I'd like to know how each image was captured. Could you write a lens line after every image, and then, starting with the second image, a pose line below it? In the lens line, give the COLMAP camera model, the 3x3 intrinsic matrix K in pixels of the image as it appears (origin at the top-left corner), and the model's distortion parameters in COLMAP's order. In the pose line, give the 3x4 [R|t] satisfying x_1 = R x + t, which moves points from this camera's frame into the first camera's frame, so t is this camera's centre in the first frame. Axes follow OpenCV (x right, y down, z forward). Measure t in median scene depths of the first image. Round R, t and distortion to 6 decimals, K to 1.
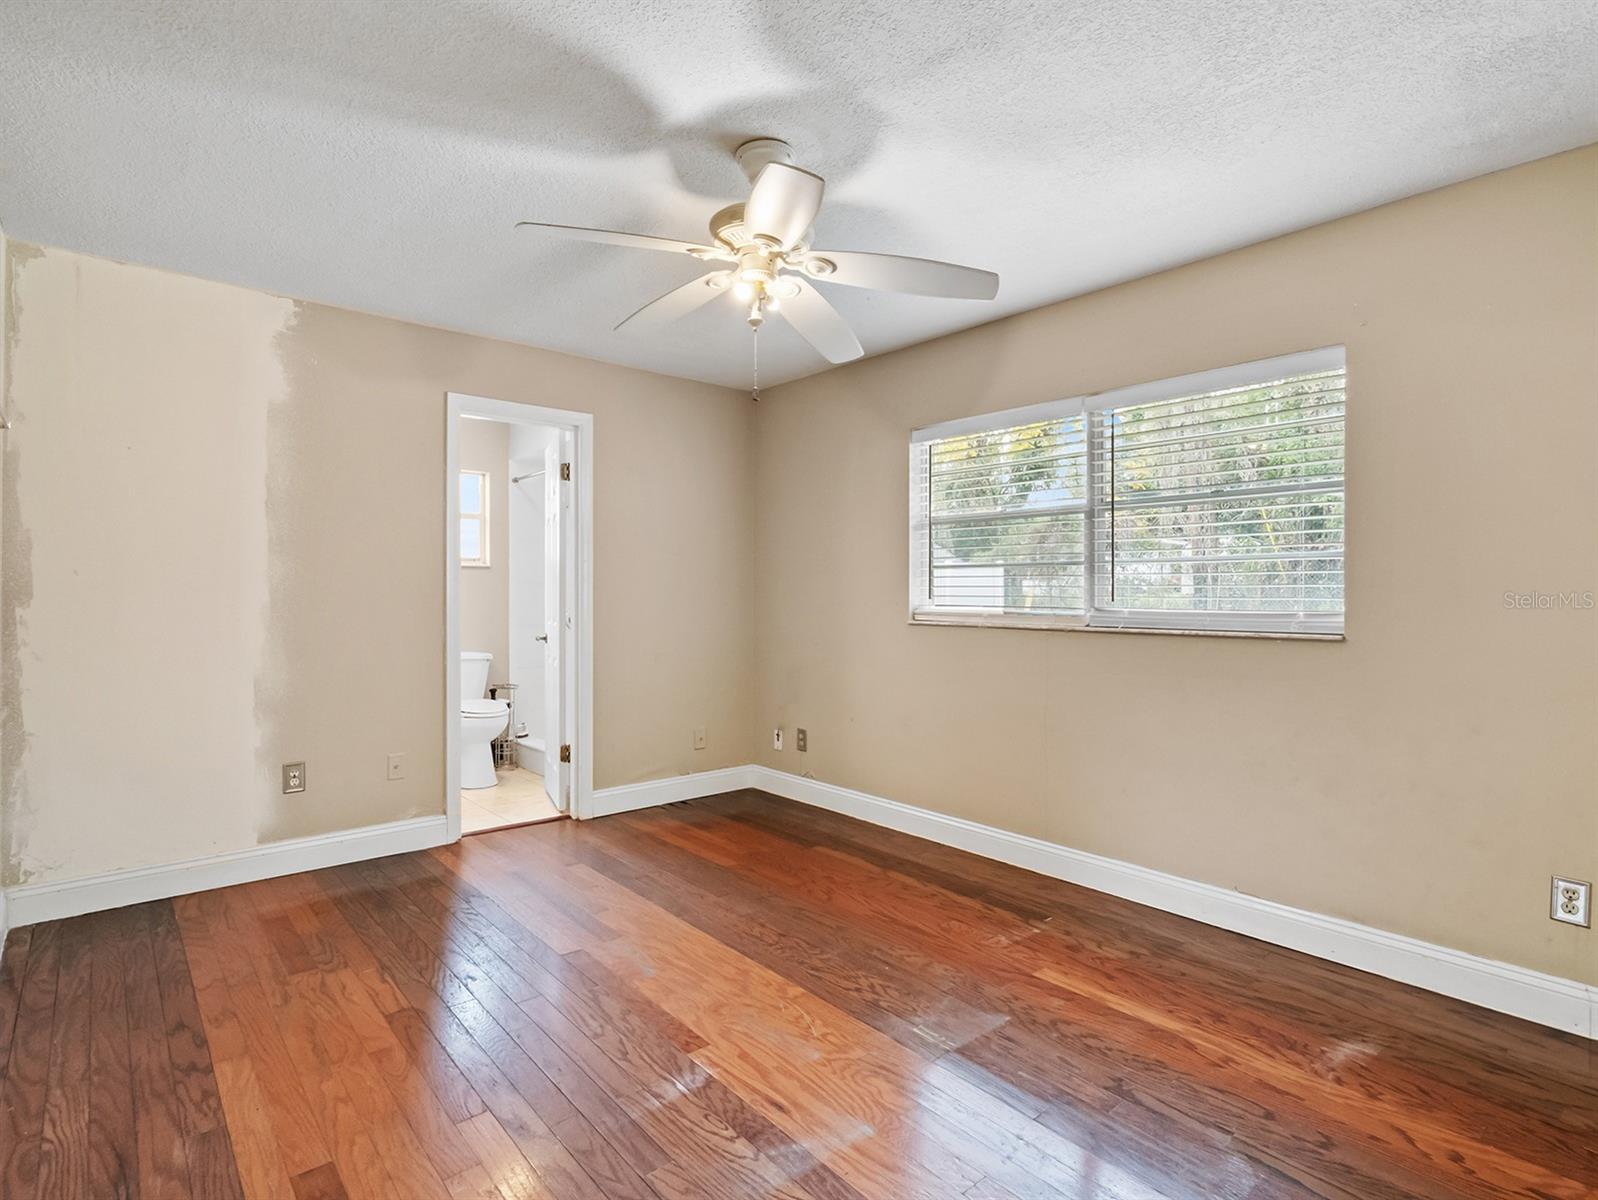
lens RADIAL K [[822.2, 0, 787.8], [0, 822.2, 599.6], [0, 0, 1]] dist [-0.003498, 0.001974]
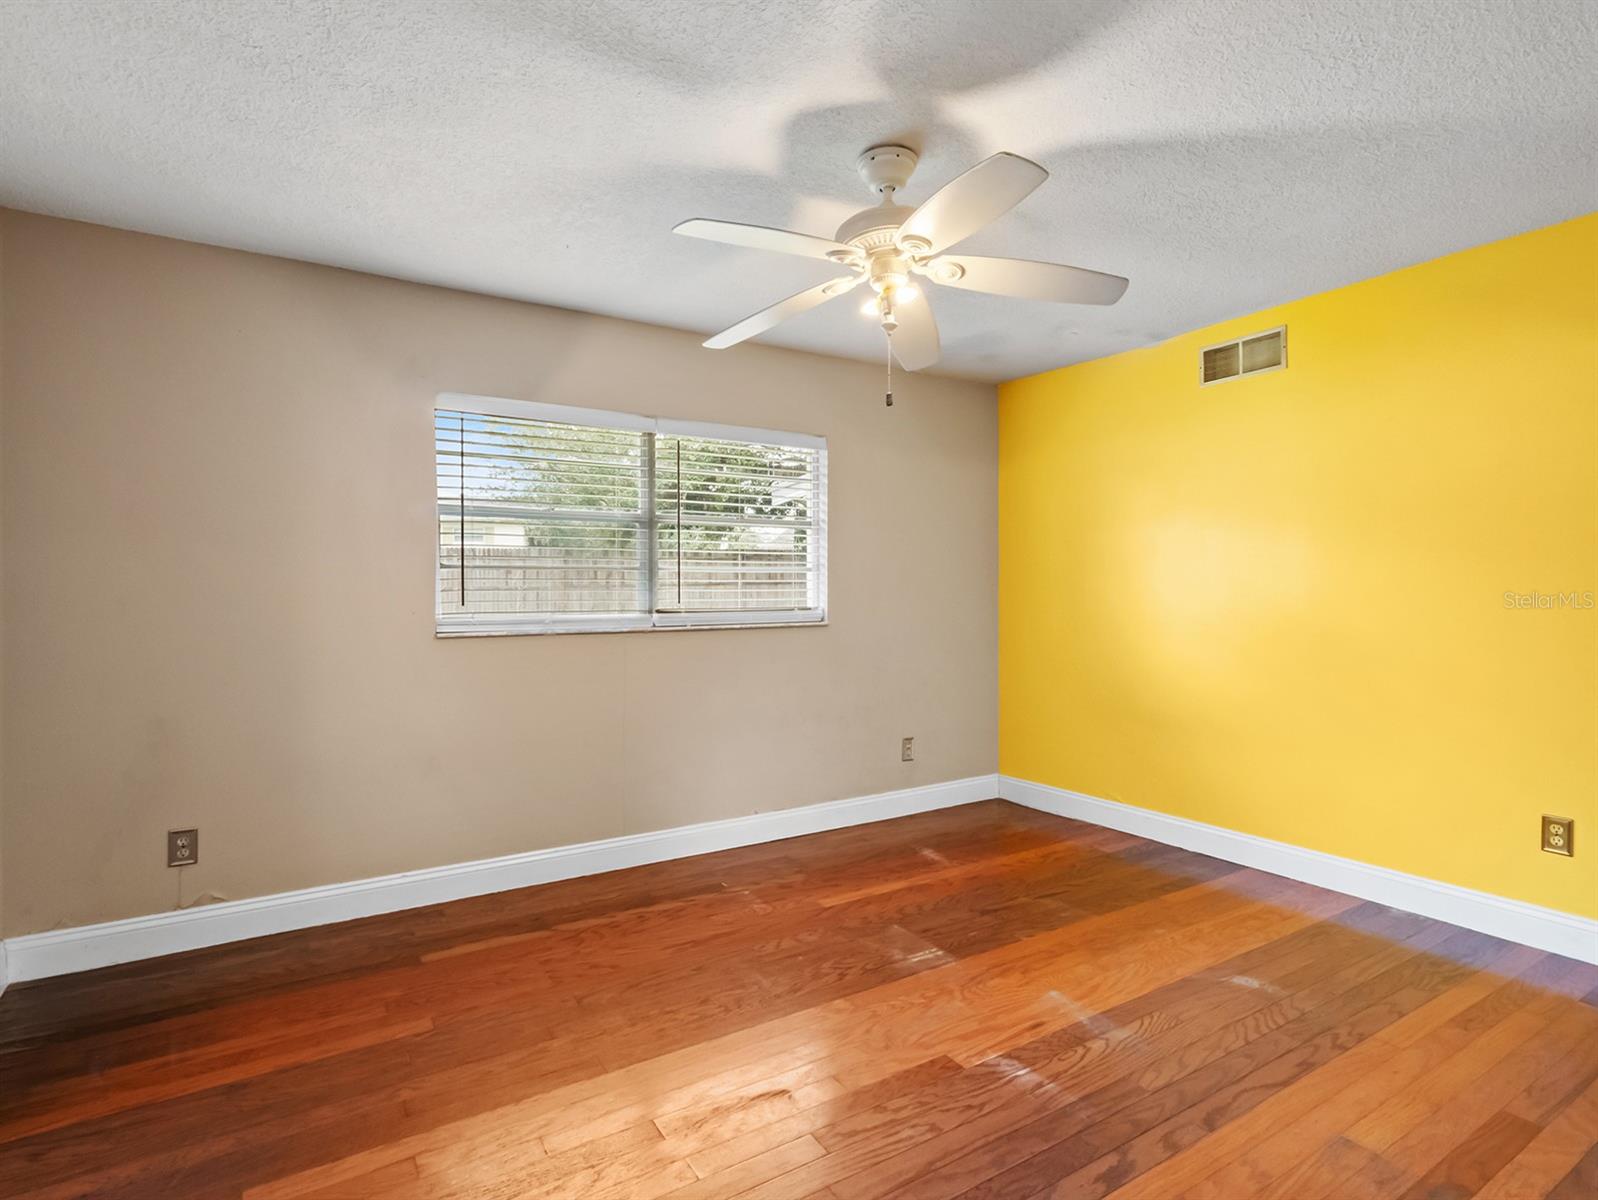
lens RADIAL K [[822.2, 0, 788.5], [0, 822.2, 599.3], [0, 0, 1]] dist [-0.003498, 0.001974]
pose [[0.143074, -0.013941, 0.989614, -0.973133], [0.011823, 0.999854, 0.012376, -0.021586], [-0.989641, 0.009930, 0.143218, 0.922069]]
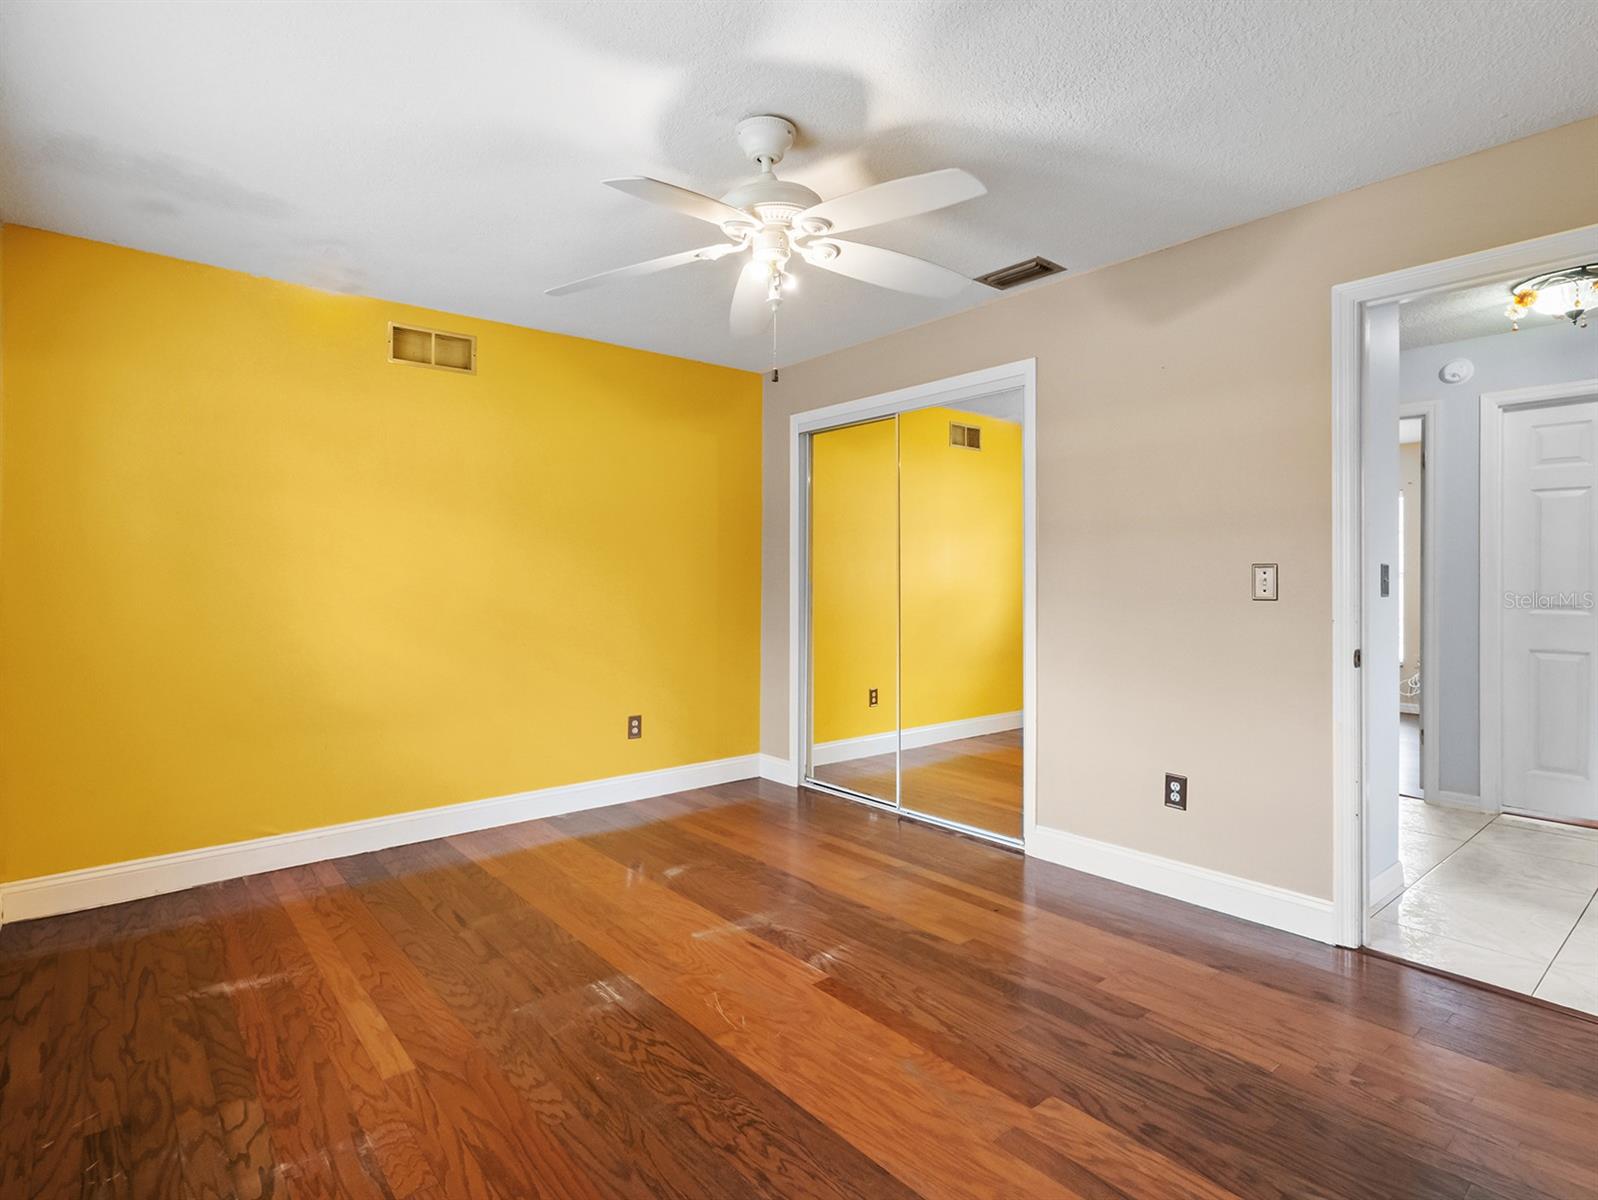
lens RADIAL K [[822.2, 0, 800.0], [0, 822.2, 585.4], [0, 0, 1]] dist [-0.003498, 0.001974]
pose [[-0.999970, -0.005590, -0.005395, -0.060943], [-0.005661, 0.999896, 0.013258, -0.011616], [0.005320, 0.013288, -0.999898, 1.865284]]
